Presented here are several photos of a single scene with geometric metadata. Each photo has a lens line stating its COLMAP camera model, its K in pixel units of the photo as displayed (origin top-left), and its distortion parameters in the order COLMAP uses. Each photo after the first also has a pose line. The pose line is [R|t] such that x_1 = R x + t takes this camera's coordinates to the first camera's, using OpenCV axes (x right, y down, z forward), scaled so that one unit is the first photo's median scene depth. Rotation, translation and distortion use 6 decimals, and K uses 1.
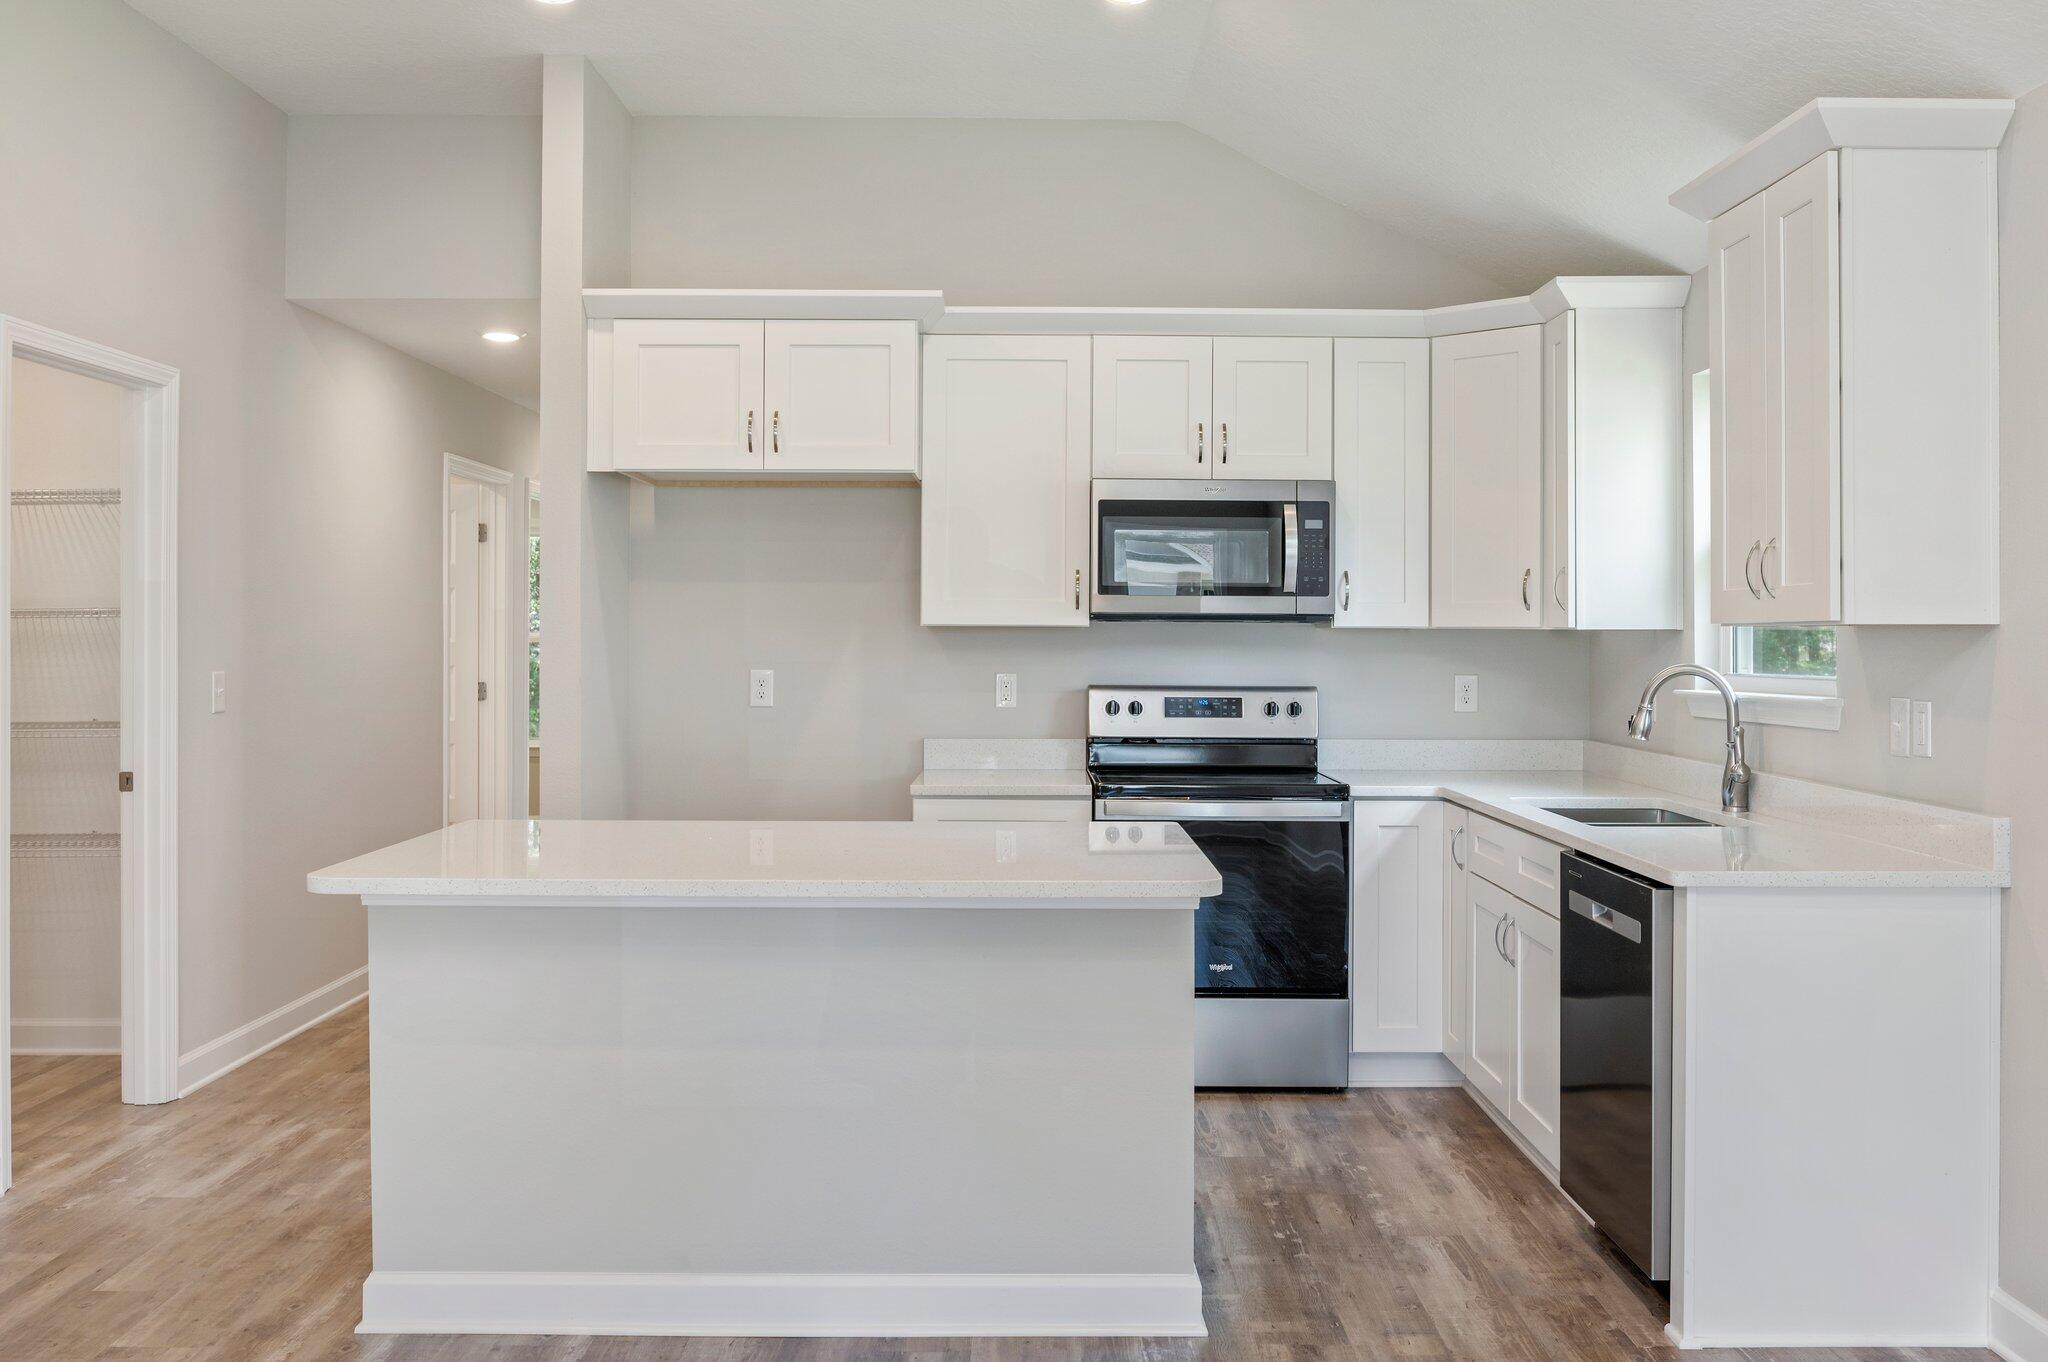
lens RADIAL K [[1791.8, 0, 1029.3], [0, 1791.8, 637.6], [0, 0, 1]] dist [-0.036817, 0.002486]
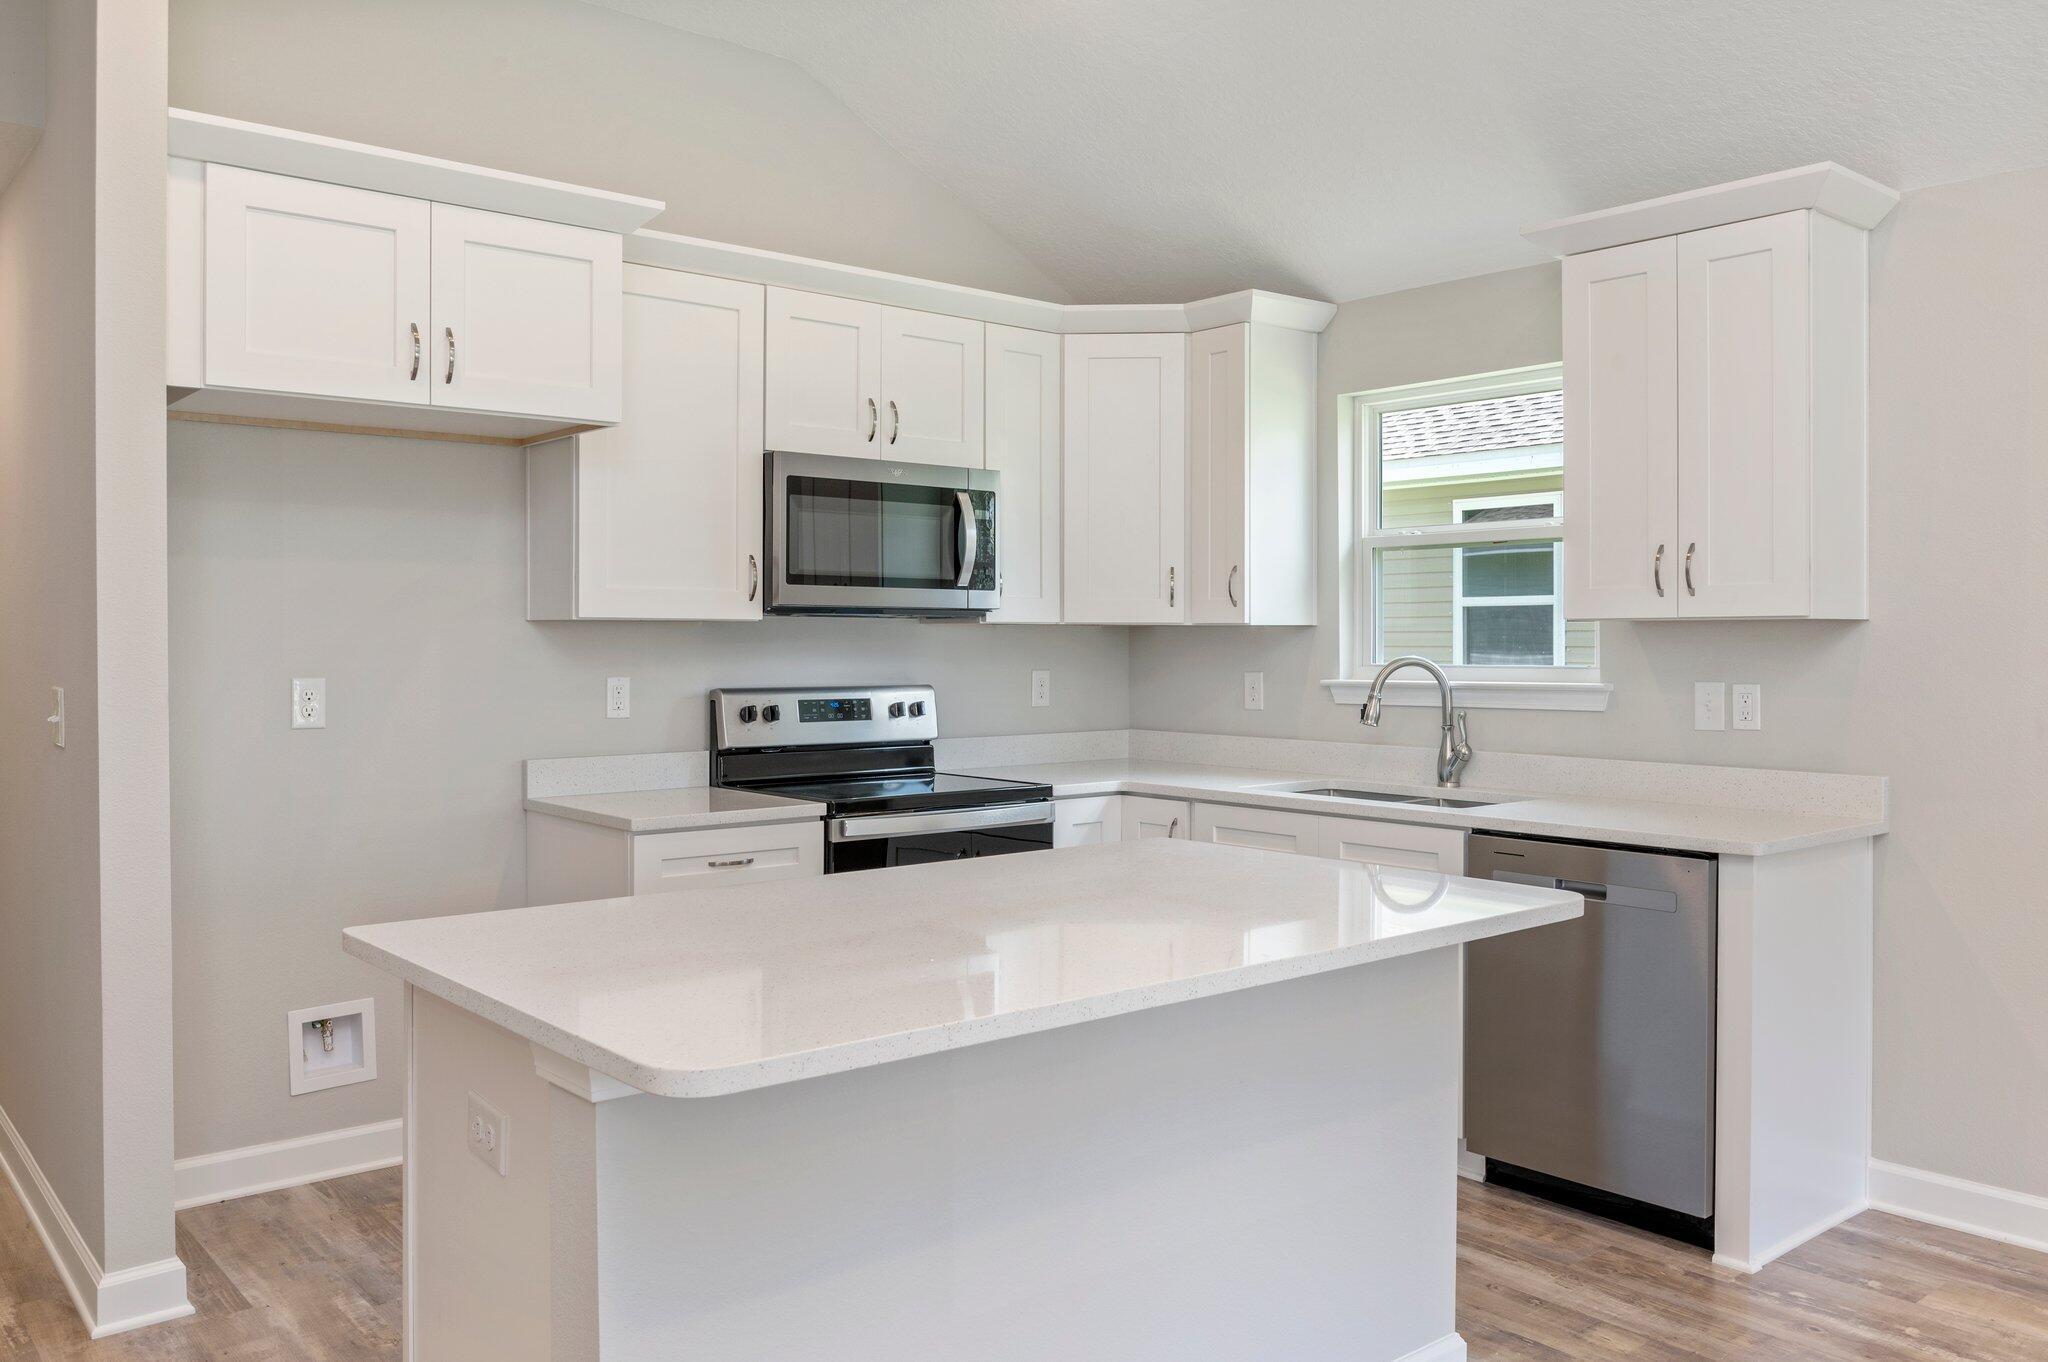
lens RADIAL K [[1587.2, 0, 1022.2], [0, 1587.2, 660.3], [0, 0, 1]] dist [-0.023194, -0.001617]
pose [[0.762780, -0.012221, 0.646542, -0.374757], [0.003386, 0.999883, 0.014906, 0.001749], [-0.646649, -0.009181, 0.762733, 0.338686]]
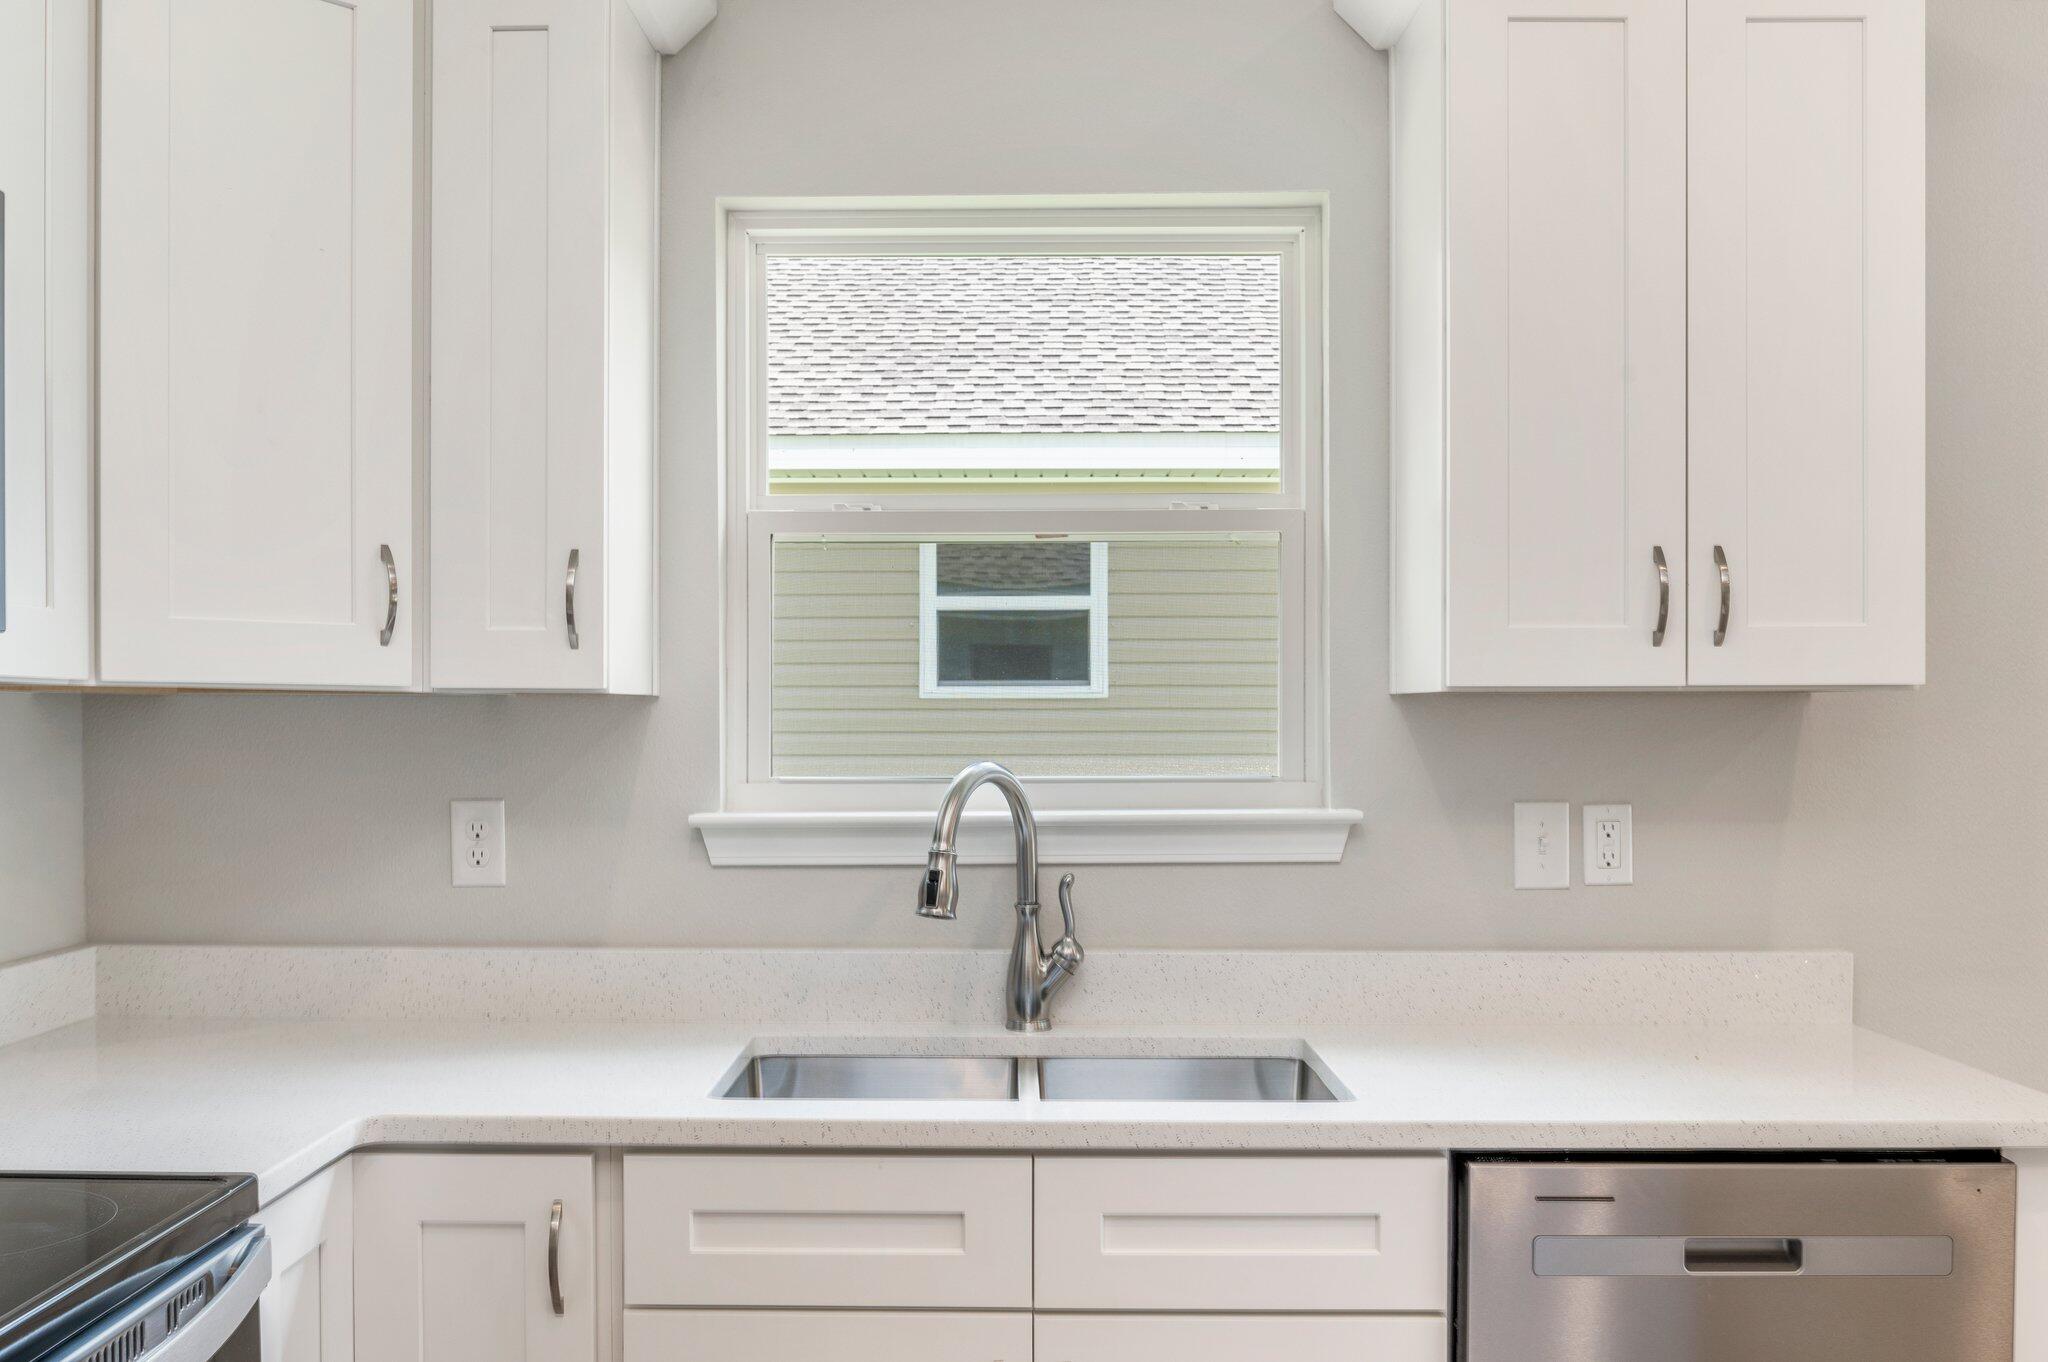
lens RADIAL K [[1791.8, 0, 1029.3], [0, 1791.8, 637.6], [0, 0, 1]] dist [-0.036817, 0.002486]
pose [[0.021303, 0.046258, 0.998702, -0.131362], [-0.000099, 0.998929, -0.046267, 0.002314], [-0.999773, 0.000887, 0.021284, 0.813209]]
